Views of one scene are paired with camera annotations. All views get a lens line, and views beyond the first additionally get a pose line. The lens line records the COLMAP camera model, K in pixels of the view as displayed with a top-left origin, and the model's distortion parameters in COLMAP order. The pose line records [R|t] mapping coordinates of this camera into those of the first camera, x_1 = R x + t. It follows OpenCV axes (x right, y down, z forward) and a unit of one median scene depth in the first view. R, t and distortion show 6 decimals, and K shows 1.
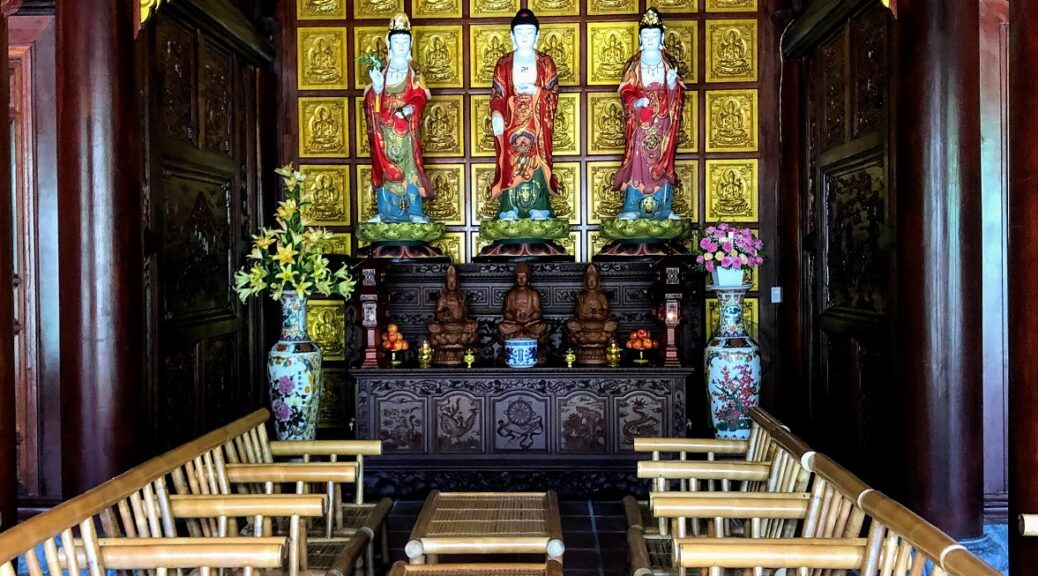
lens RADIAL K [[1142.0, 0, 519.4], [0, 1142.0, 285.7], [0, 0, 1]] dist [0.018827, 0.000000]
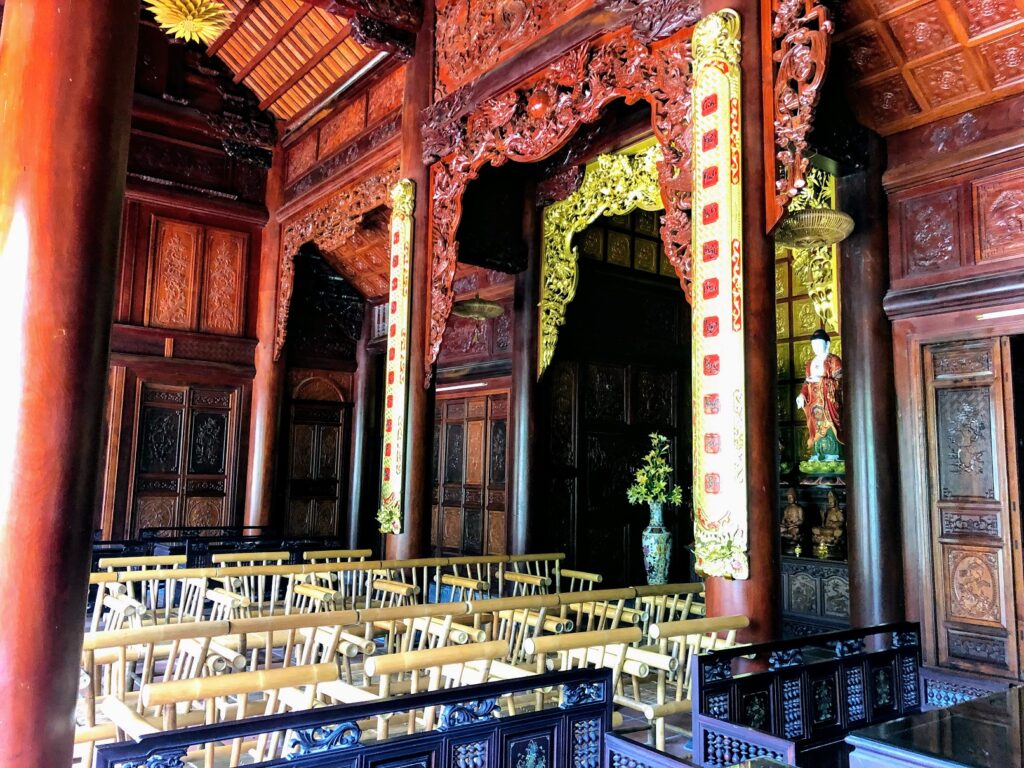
lens RADIAL K [[832.8, 0, 511.7], [0, 832.8, 380.6], [0, 0, 1]] dist [0.005329, 0.000164]
pose [[0.623407, -0.071947, -0.778580, 0.715797], [-0.043057, 0.991088, -0.126061, -0.007113], [0.780711, 0.112111, 0.614753, -0.043878]]
